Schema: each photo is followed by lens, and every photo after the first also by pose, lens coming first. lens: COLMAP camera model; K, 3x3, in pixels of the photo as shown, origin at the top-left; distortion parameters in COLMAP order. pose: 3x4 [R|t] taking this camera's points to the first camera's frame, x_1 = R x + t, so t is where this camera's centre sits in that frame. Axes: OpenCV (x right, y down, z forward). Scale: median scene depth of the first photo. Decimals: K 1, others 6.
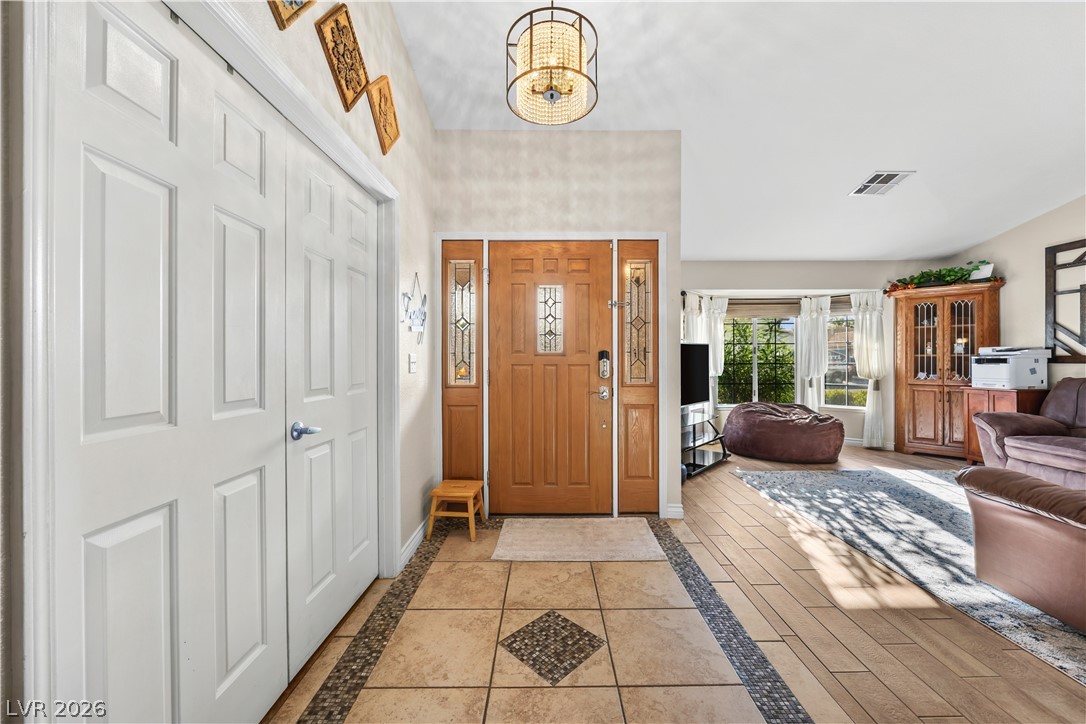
lens RADIAL K [[415.2, 0, 553.3], [0, 415.2, 359.7], [0, 0, 1]] dist [0.001562, 0.001230]
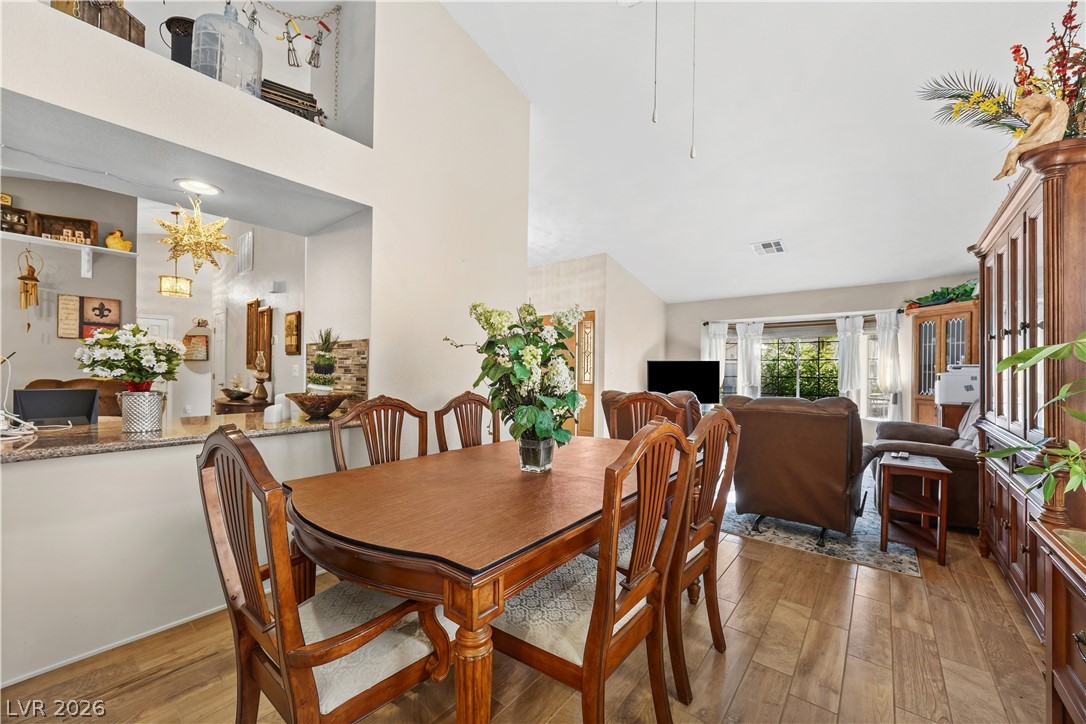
lens RADIAL K [[415.2, 0, 546.9], [0, 415.2, 368.7], [0, 0, 1]] dist [0.001562, 0.001230]
pose [[0.774521, 0.009845, -0.632471, 0.948790], [-0.012170, 0.999926, 0.000660, -0.008106], [0.632431, 0.007186, 0.774583, -0.479165]]
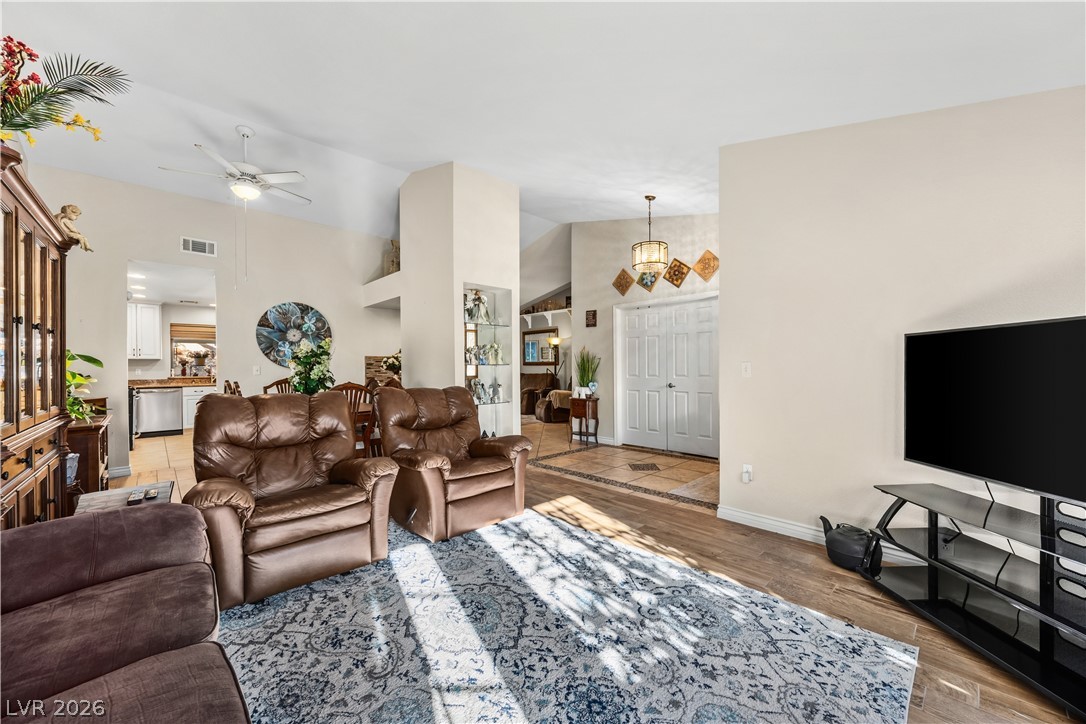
lens RADIAL K [[415.2, 0, 550.2], [0, 415.2, 368.7], [0, 0, 1]] dist [0.001562, 0.001230]
pose [[-0.724728, 0.010452, -0.688956, 0.963964], [0.008365, 0.999945, 0.006371, -0.003394], [0.688984, -0.001146, -0.724775, 1.081522]]
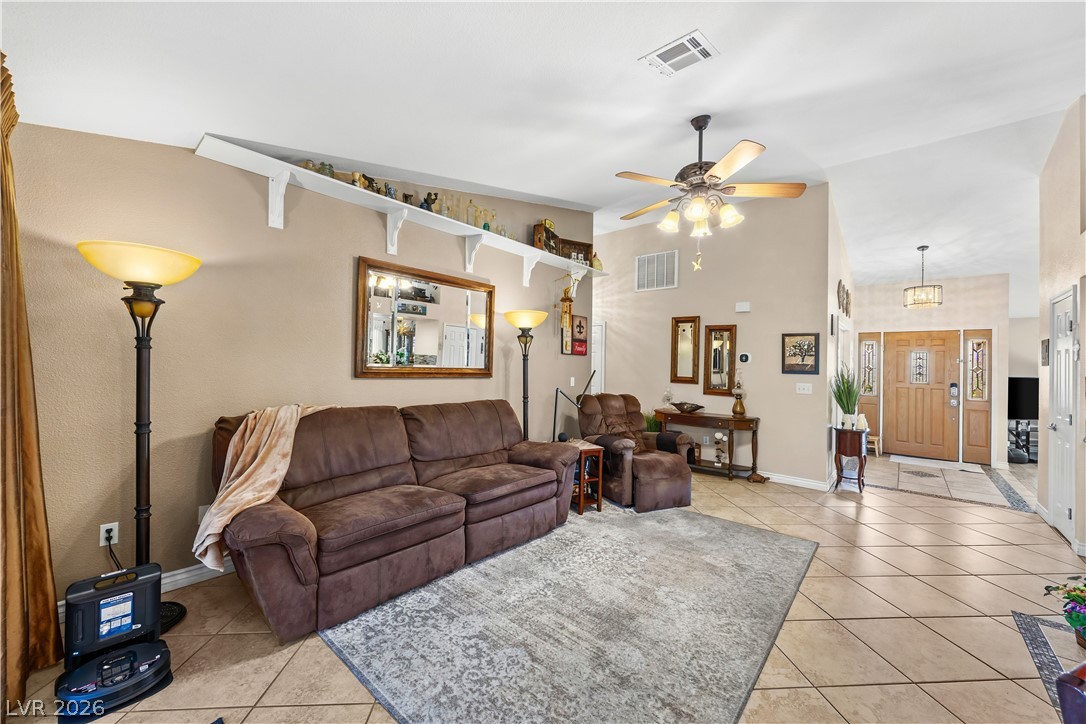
lens RADIAL K [[415.2, 0, 549.0], [0, 415.2, 361.0], [0, 0, 1]] dist [0.001562, 0.001230]
pose [[0.762345, 0.010724, -0.647082, -0.055622], [-0.024655, 0.999618, -0.012481, -0.039337], [0.646702, 0.025468, 0.762318, -1.387443]]
